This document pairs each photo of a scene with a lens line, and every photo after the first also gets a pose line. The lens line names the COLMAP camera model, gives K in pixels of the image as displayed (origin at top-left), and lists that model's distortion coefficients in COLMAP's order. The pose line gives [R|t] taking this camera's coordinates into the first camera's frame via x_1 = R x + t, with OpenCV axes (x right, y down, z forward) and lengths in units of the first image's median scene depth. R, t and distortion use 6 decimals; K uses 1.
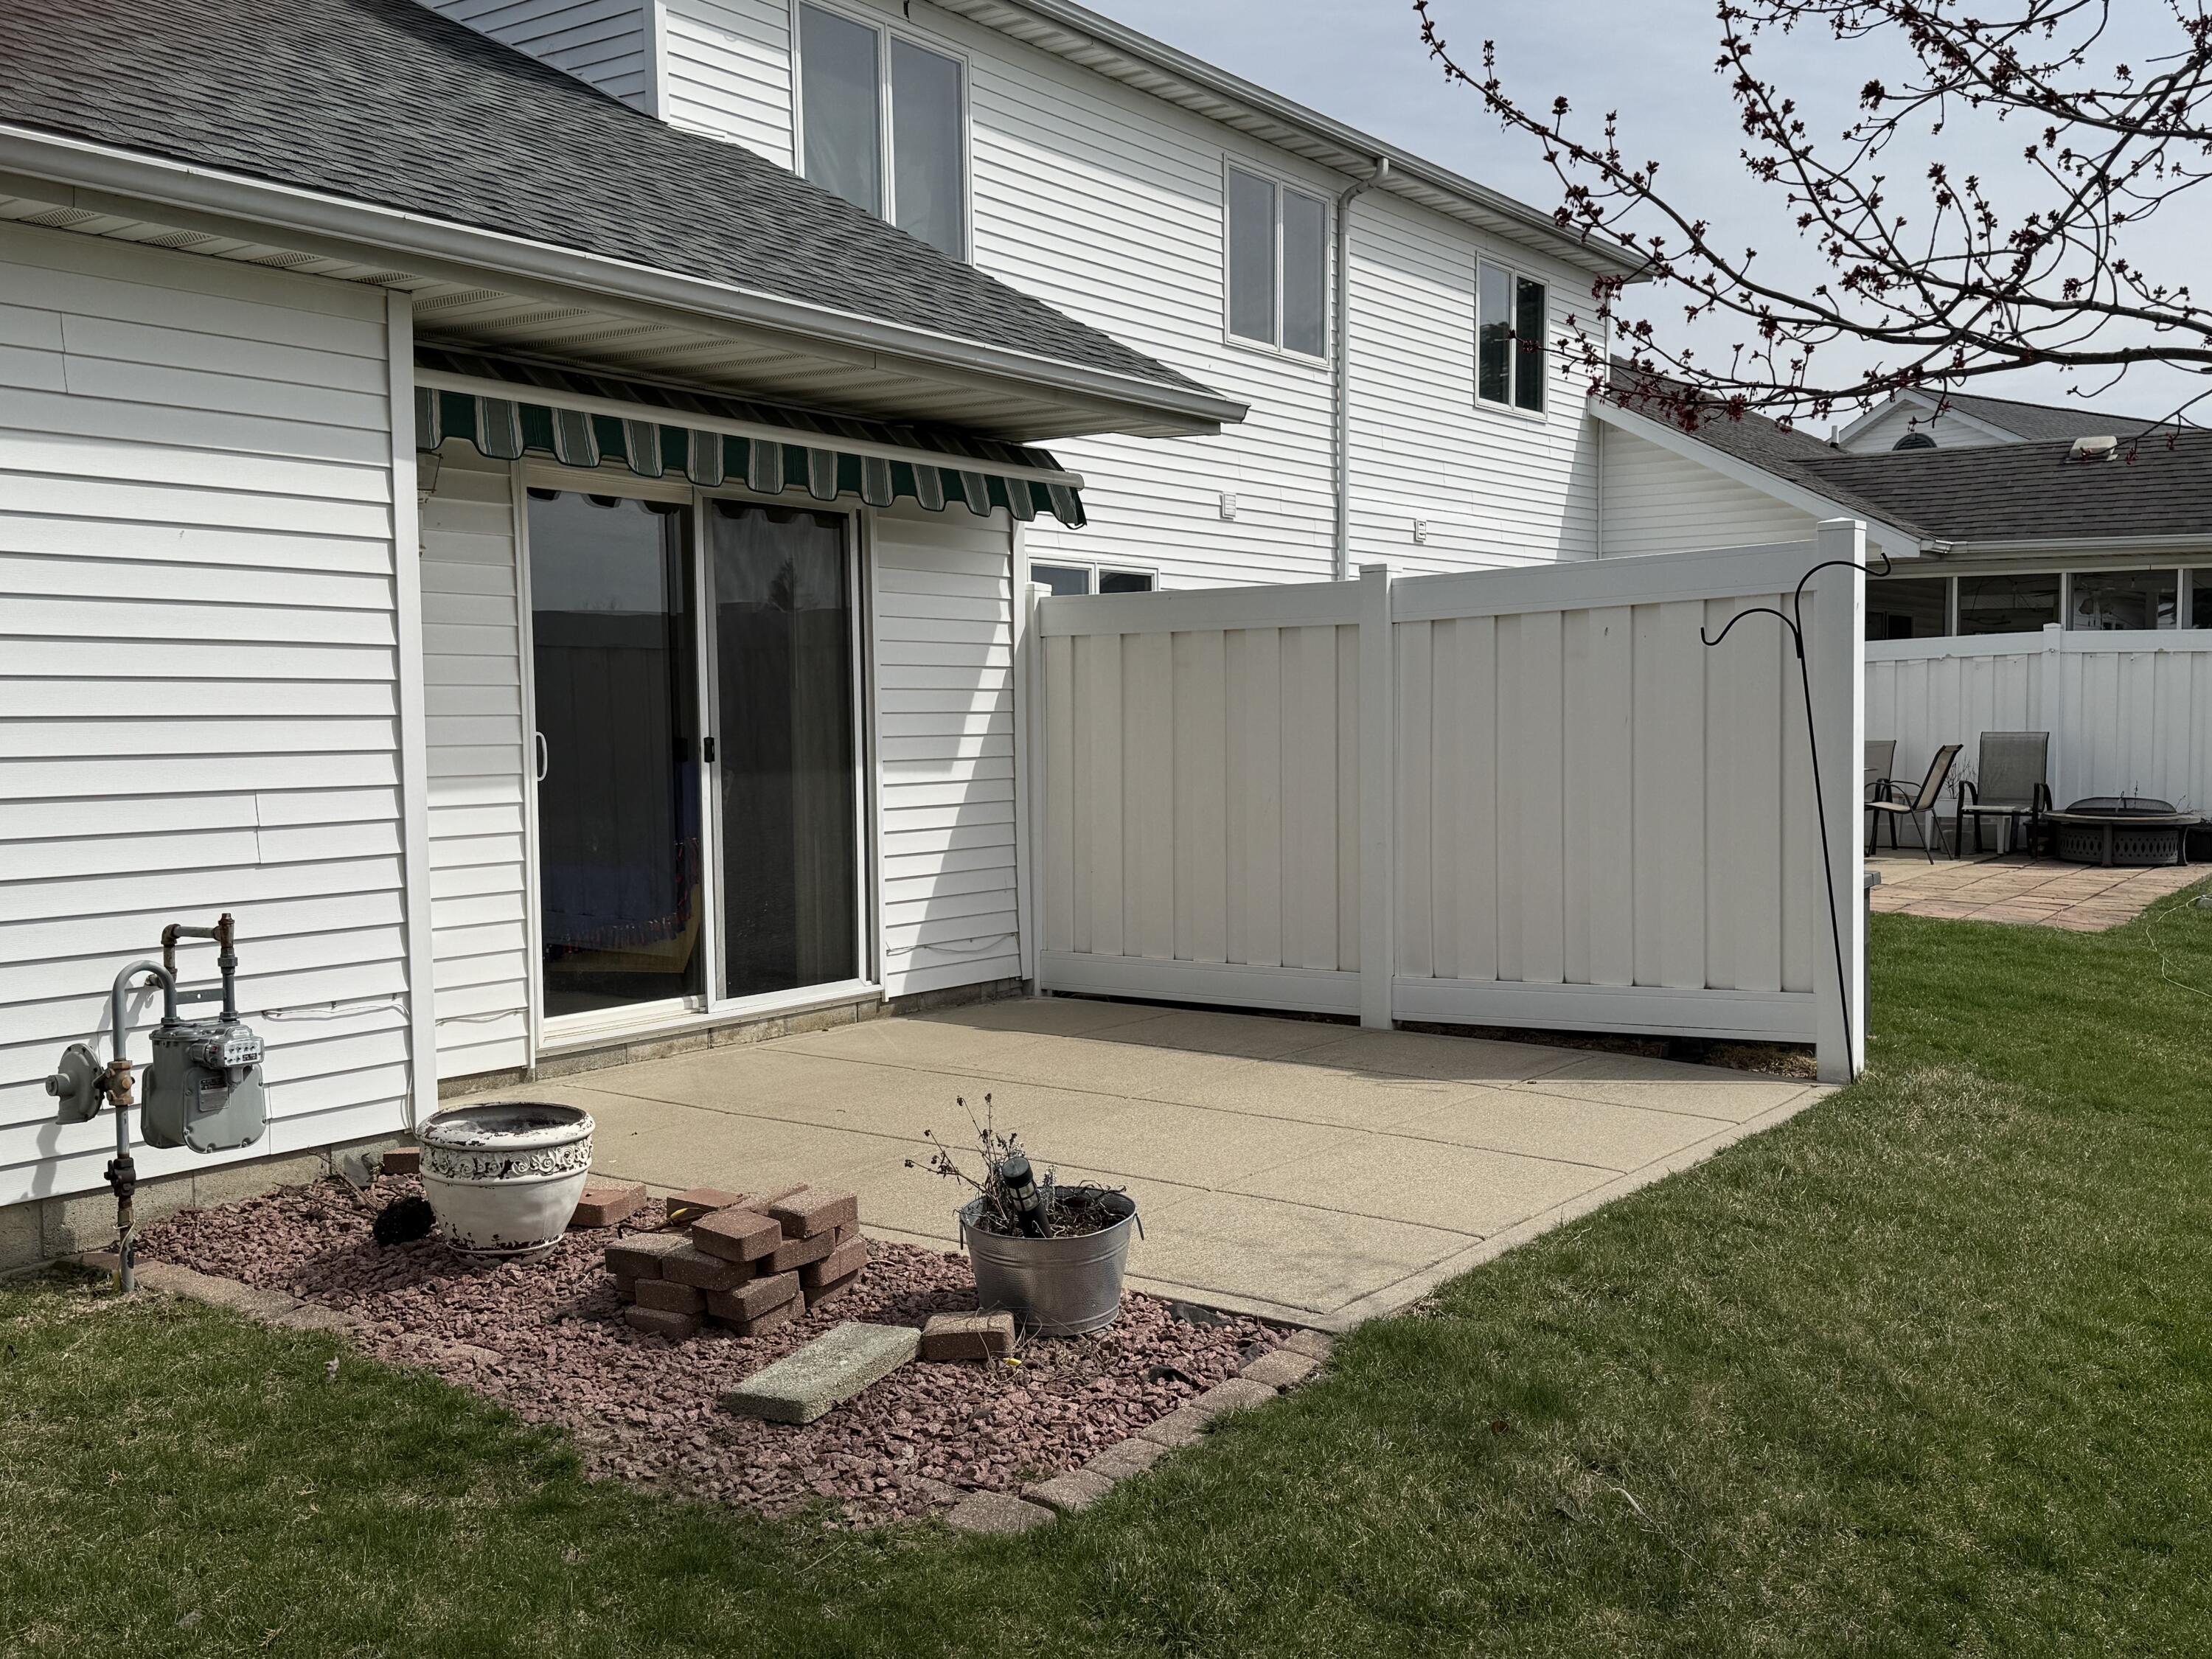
lens RADIAL K [[2139.4, 0, 1105.9], [0, 2139.4, 840.2], [0, 0, 1]] dist [0.086529, 0.000000]
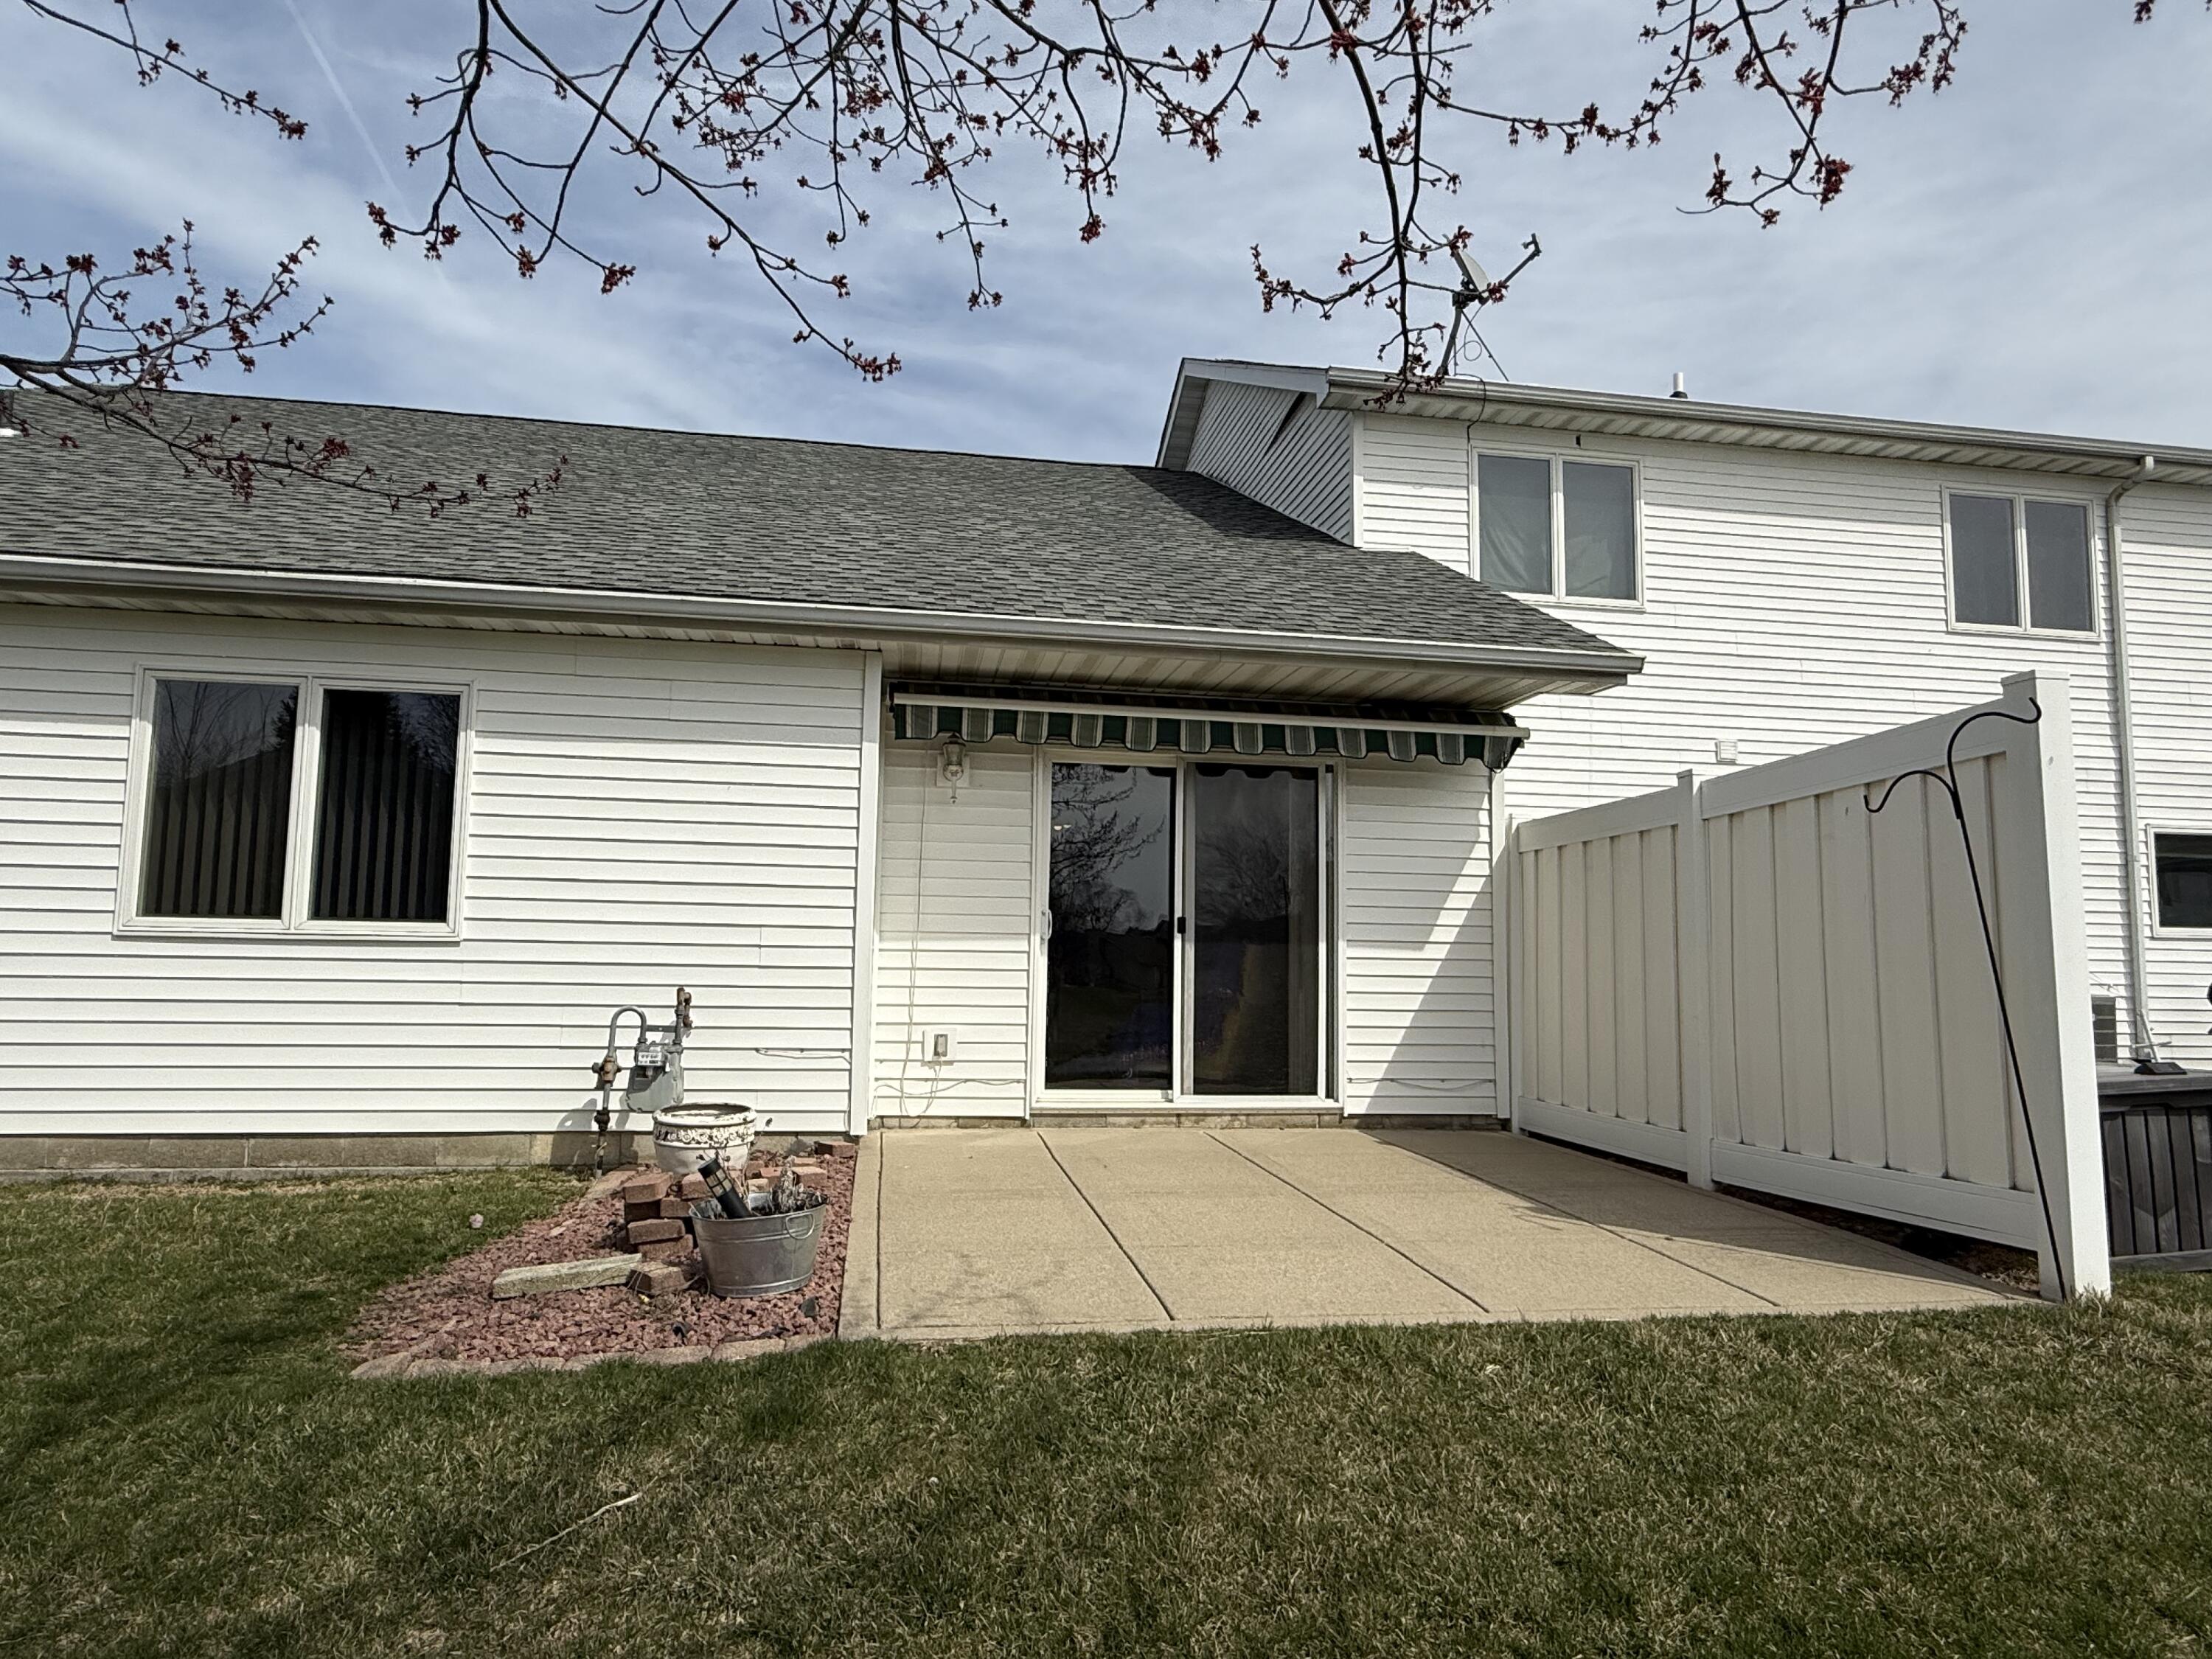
lens RADIAL K [[1291.7, 0, 1102.9], [0, 1291.7, 818.5], [0, 0, 1]] dist [0.004025, -0.002290]
pose [[0.697587, -0.058679, -0.714093, 0.393597], [-0.067024, 0.986926, -0.146574, 0.019095], [0.713358, 0.150110, 0.684534, 0.298159]]
